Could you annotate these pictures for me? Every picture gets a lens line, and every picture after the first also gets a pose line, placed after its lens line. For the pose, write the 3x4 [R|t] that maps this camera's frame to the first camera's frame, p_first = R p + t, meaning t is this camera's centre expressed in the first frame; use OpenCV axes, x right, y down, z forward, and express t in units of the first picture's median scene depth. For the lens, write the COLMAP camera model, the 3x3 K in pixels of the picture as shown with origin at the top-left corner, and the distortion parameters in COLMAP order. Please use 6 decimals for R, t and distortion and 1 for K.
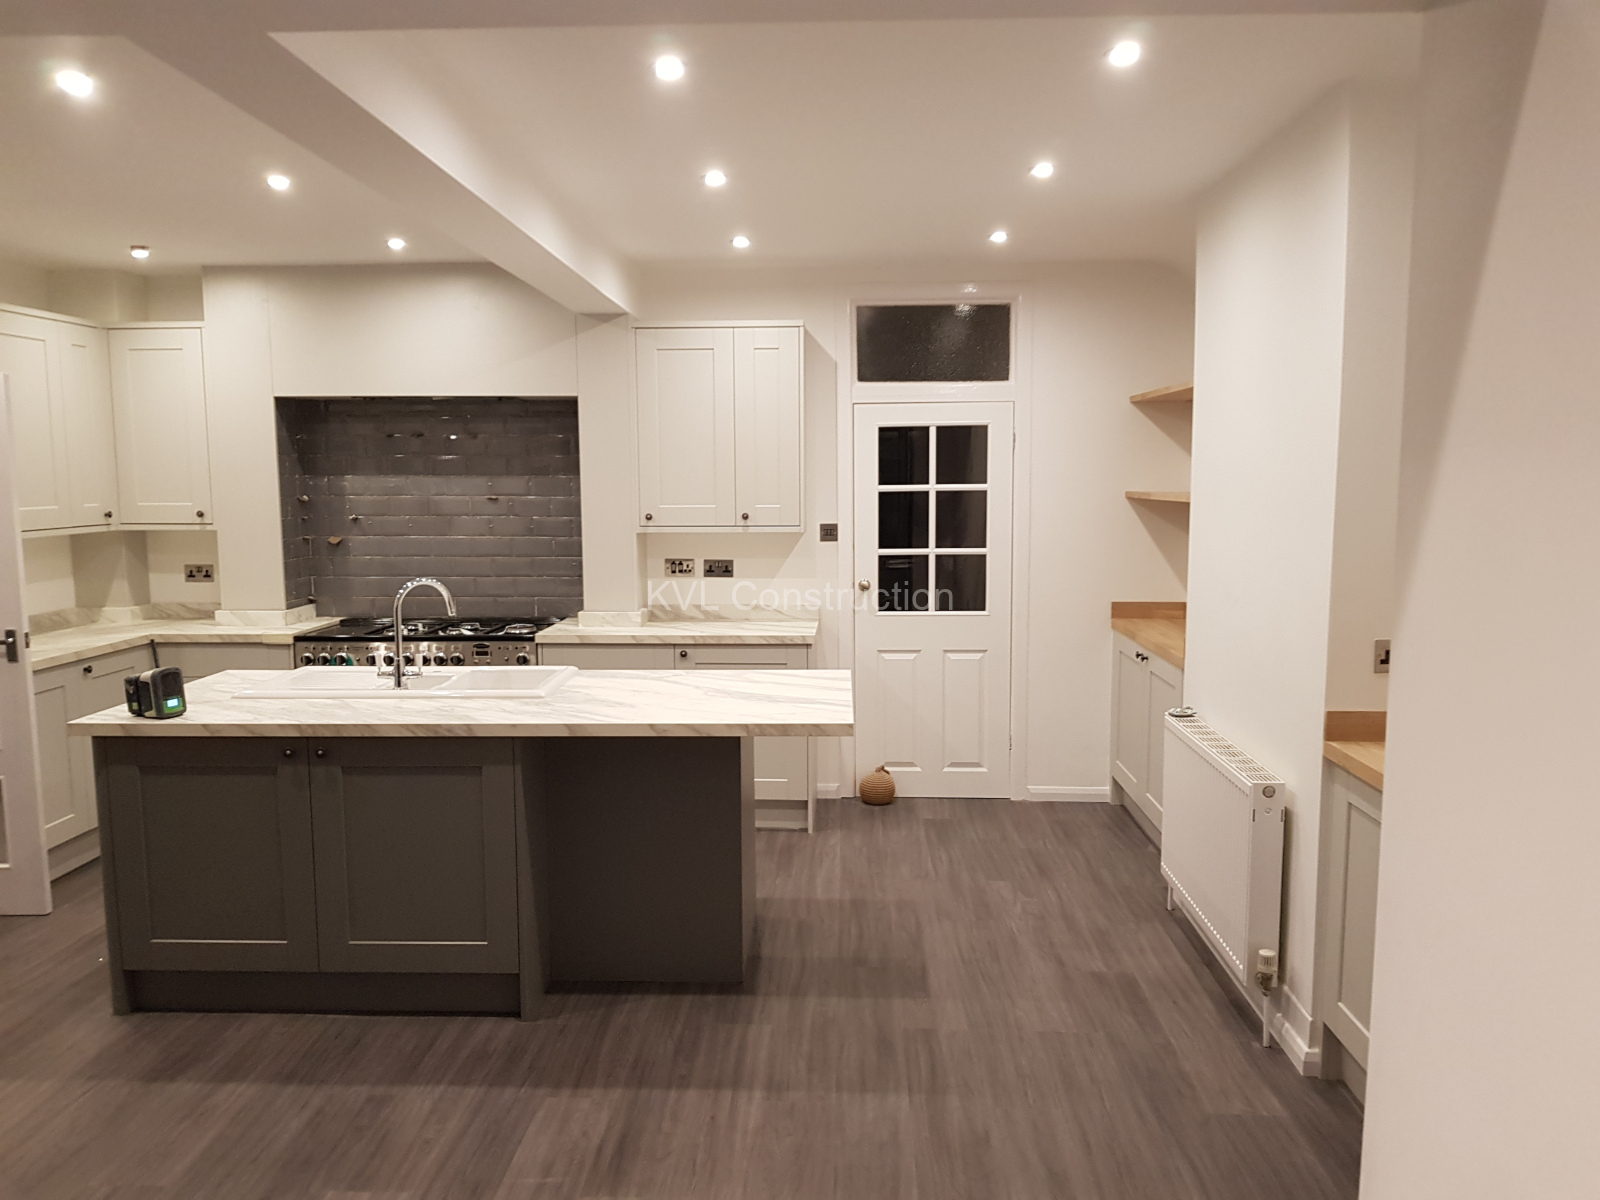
lens RADIAL K [[1243.7, 0, 800.6], [0, 1243.7, 602.2], [0, 0, 1]] dist [0.013209, -0.037303]
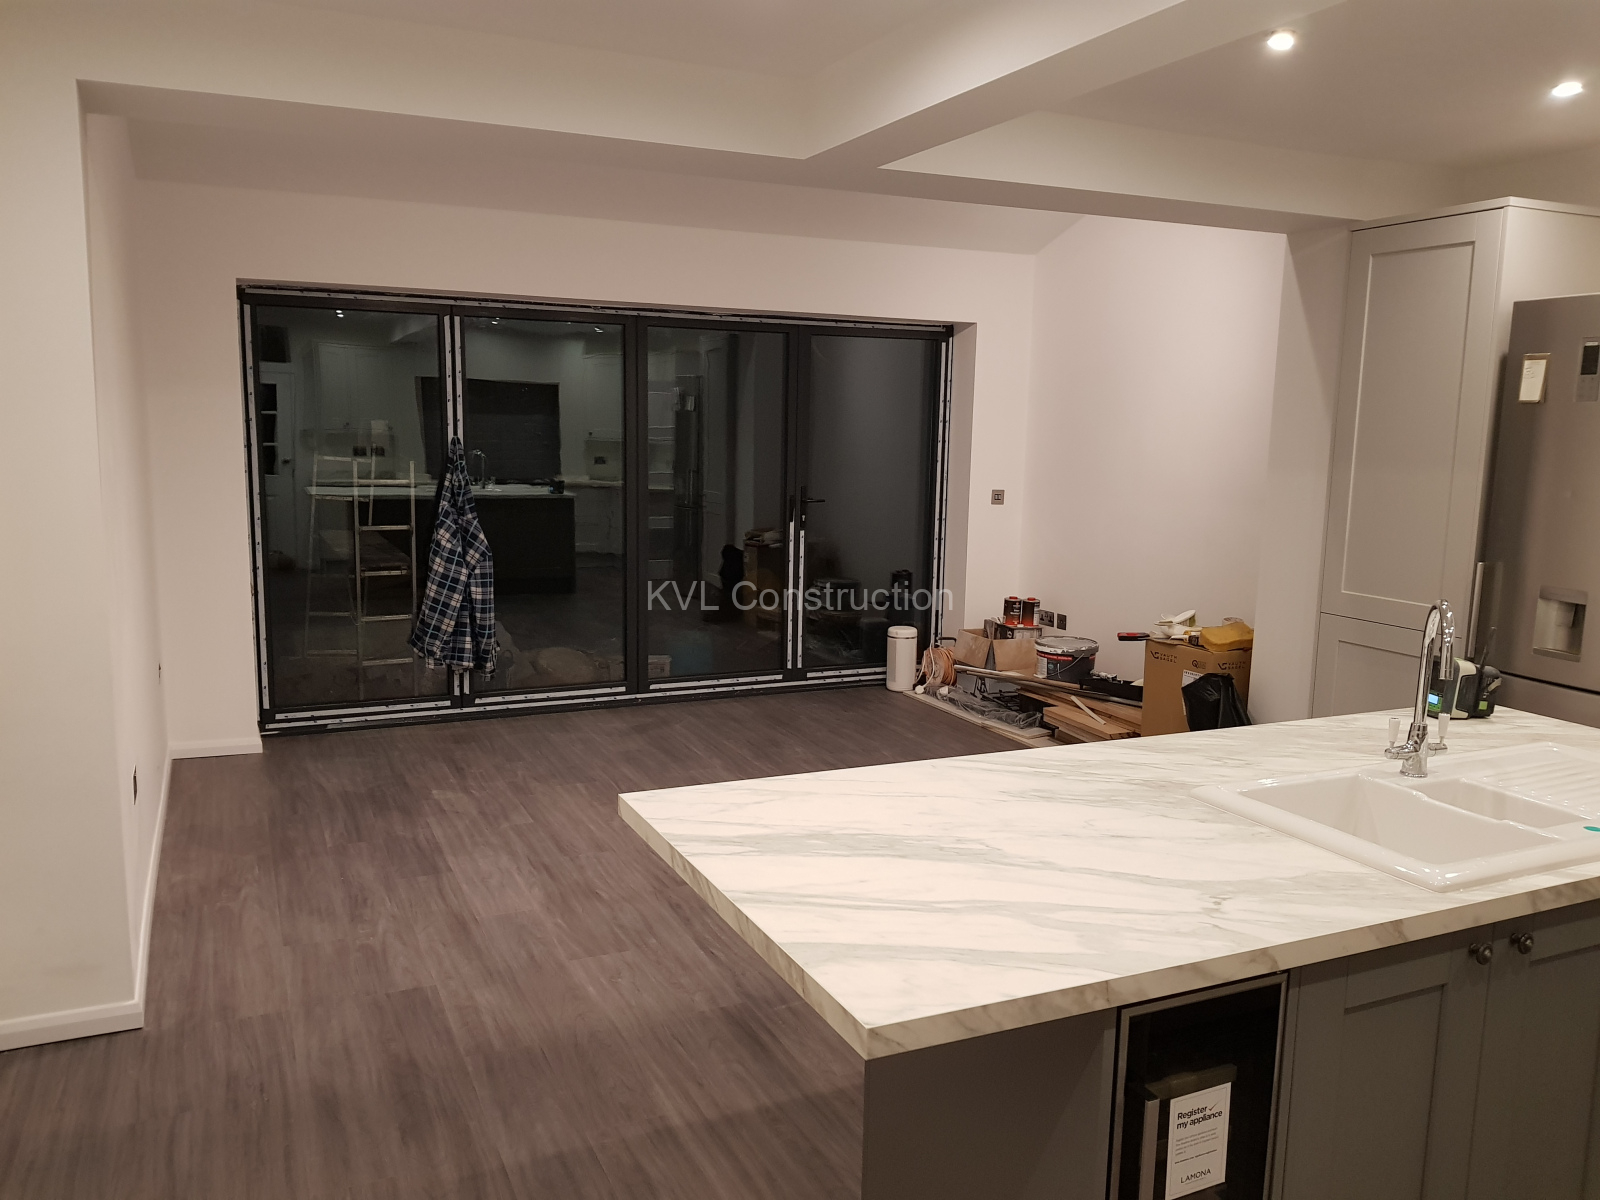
lens RADIAL K [[1243.7, 0, 799.6], [0, 1243.7, 602.0], [0, 0, 1]] dist [0.013209, -0.037303]
pose [[-0.890194, 0.058651, -0.451790, 0.265017], [-0.062821, 0.966403, 0.249237, -0.182177], [0.451229, 0.250251, -0.856602, 1.714090]]
